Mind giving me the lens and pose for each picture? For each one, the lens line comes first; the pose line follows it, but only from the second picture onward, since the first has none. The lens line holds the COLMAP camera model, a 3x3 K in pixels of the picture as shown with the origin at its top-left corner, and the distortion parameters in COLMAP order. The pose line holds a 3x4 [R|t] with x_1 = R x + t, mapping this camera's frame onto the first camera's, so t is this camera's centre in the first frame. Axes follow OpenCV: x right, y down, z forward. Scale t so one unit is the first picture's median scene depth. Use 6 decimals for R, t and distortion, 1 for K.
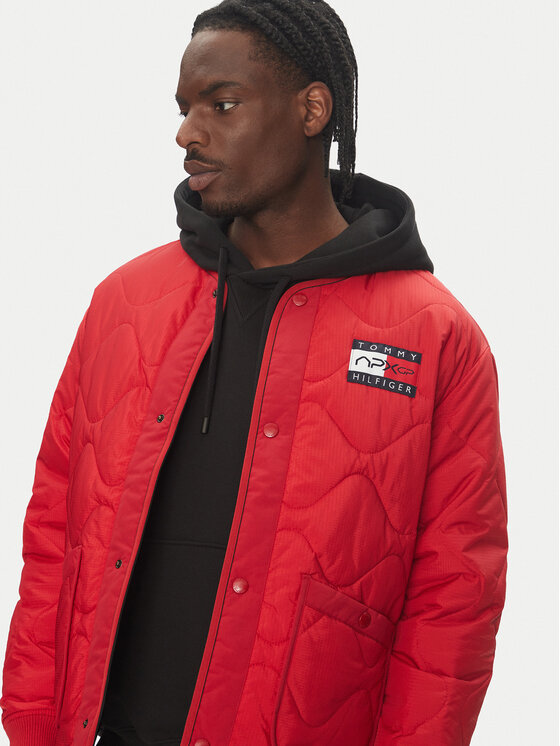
lens RADIAL K [[1501.8, 0, 280.0], [0, 1501.8, 373.0], [0, 0, 1]] dist [-0.021388, 0.030223]
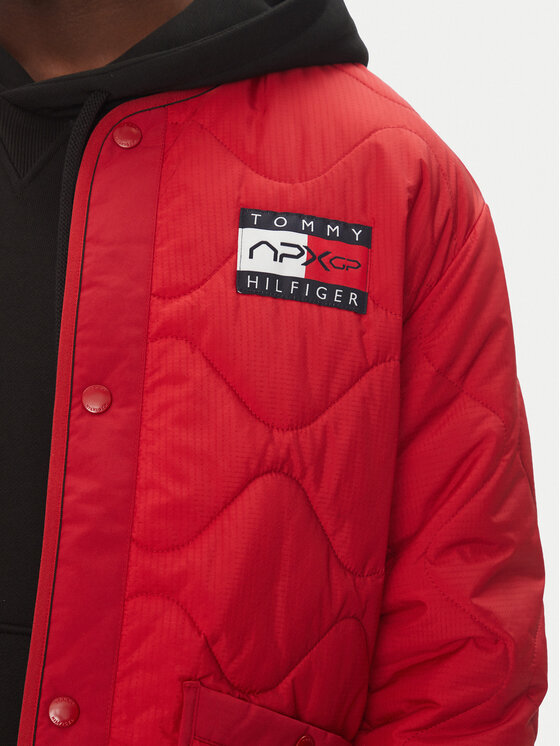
lens RADIAL K [[2255.8, 0, 268.4], [0, 2255.8, 372.9], [0, 0, 1]] dist [0.067986, 0.244589]
pose [[0.990389, -0.073866, 0.116930, -0.036550], [0.064816, 0.994734, 0.079394, -0.027412], [-0.122179, -0.071052, 0.989962, 0.230722]]
